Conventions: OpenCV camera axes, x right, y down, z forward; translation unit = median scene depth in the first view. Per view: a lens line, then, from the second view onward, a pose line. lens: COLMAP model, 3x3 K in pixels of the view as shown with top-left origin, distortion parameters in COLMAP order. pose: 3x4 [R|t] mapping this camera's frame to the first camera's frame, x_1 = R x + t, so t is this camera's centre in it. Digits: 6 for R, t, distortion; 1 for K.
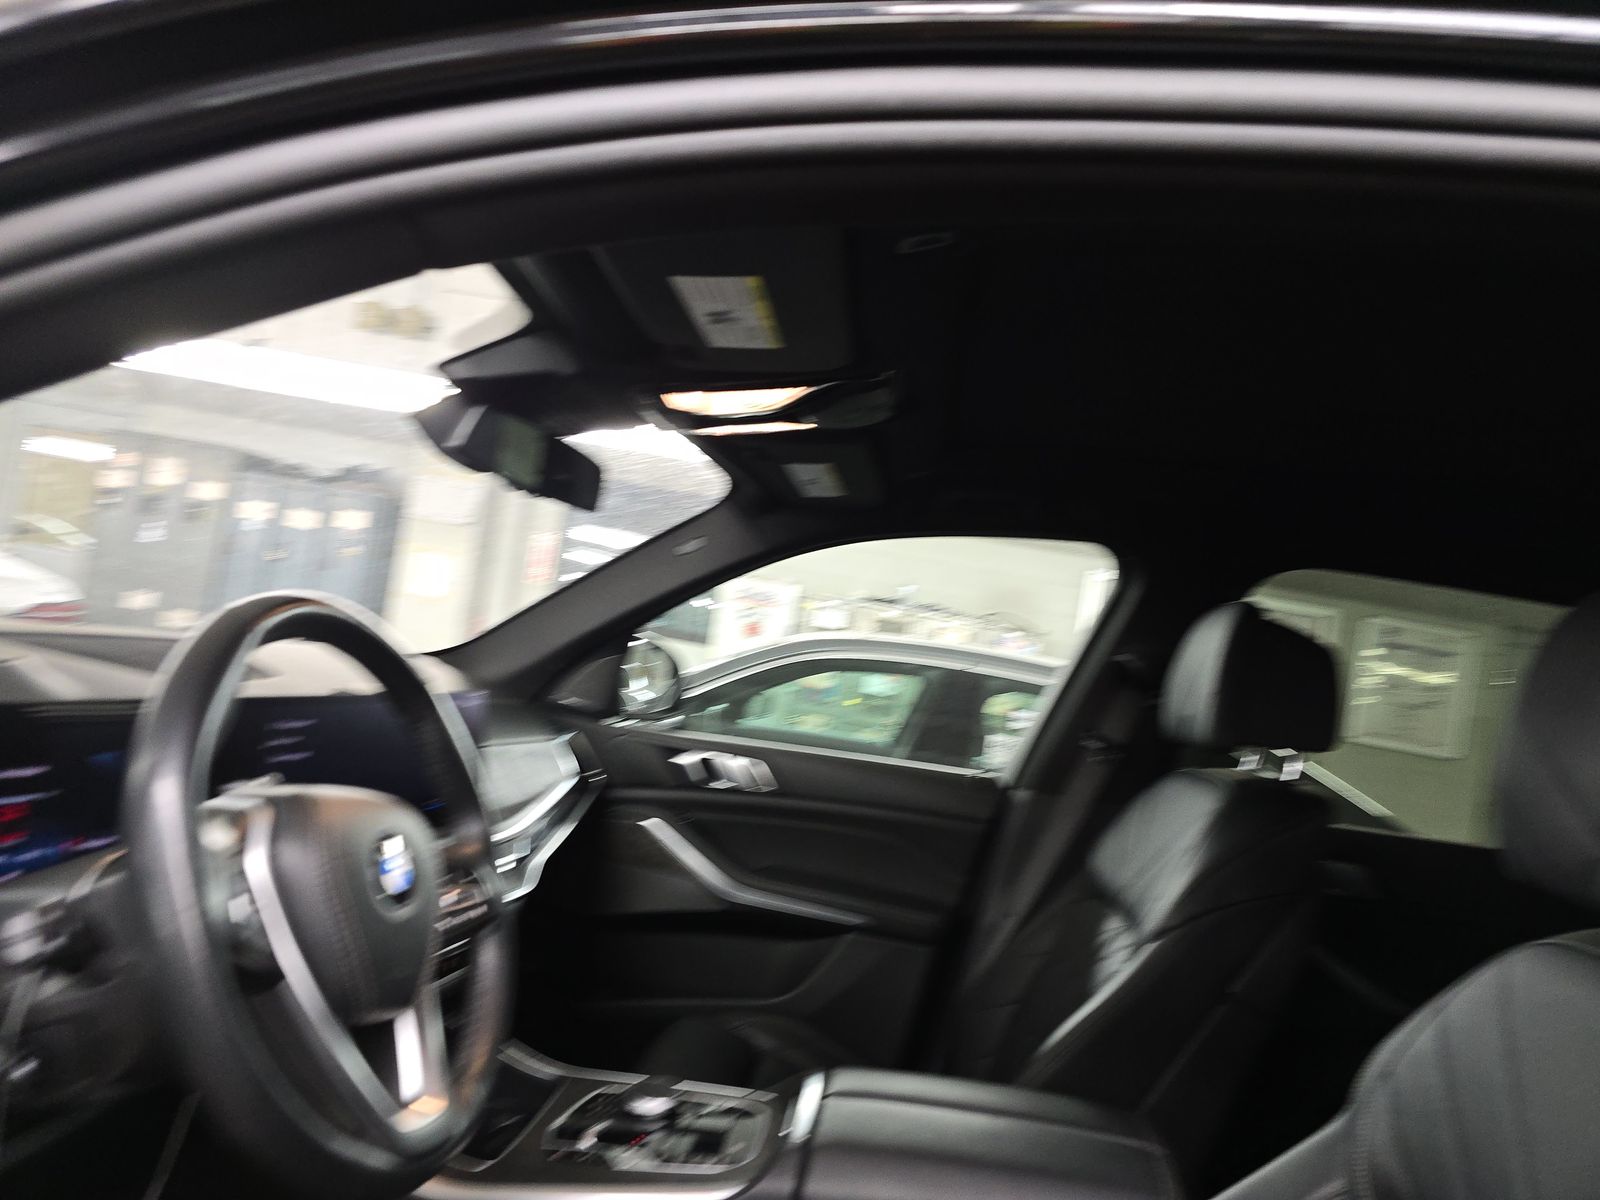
lens RADIAL K [[1067.2, 0, 796.9], [0, 1067.2, 630.8], [0, 0, 1]] dist [0.100895, -0.105986]
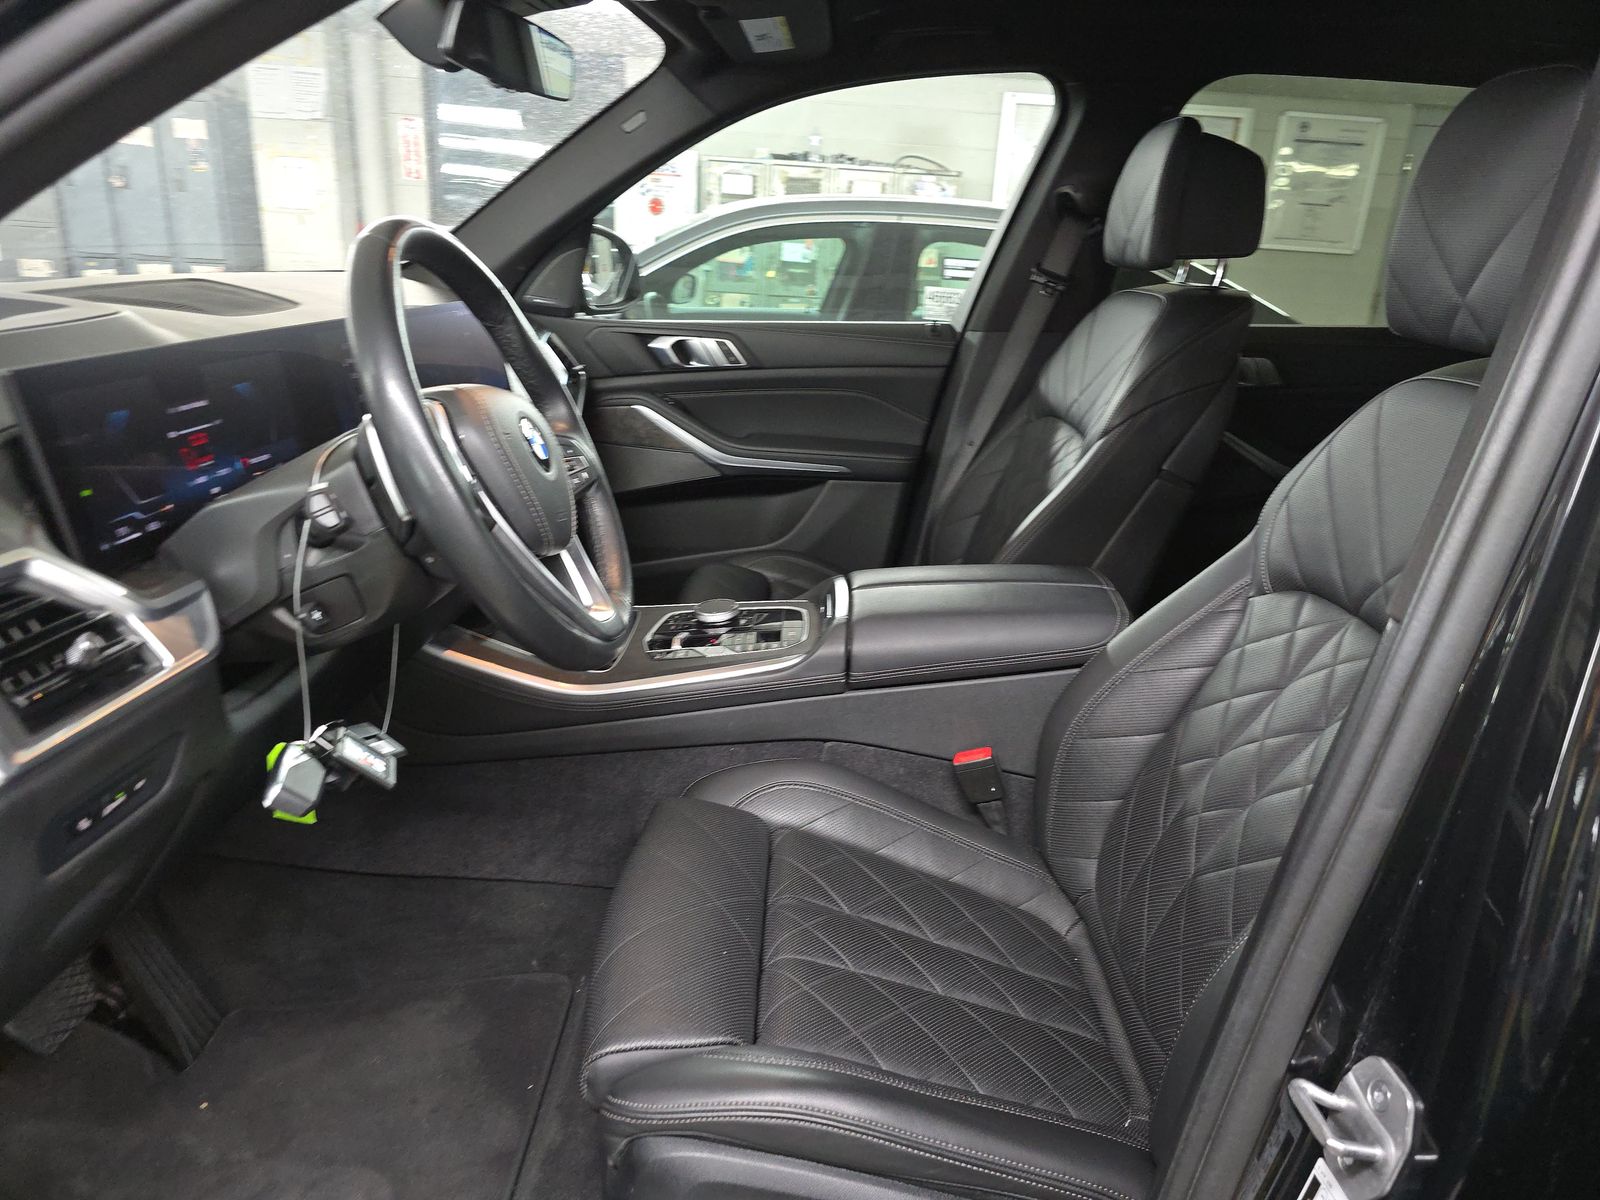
lens RADIAL K [[1049.4, 0, 796.4], [0, 1049.4, 622.2], [0, 0, 1]] dist [0.034063, -0.000214]
pose [[0.989377, -0.139589, 0.040587, -0.054245], [0.114277, 0.919398, 0.376361, -0.005006], [-0.089852, -0.367725, 0.925584, -0.086836]]
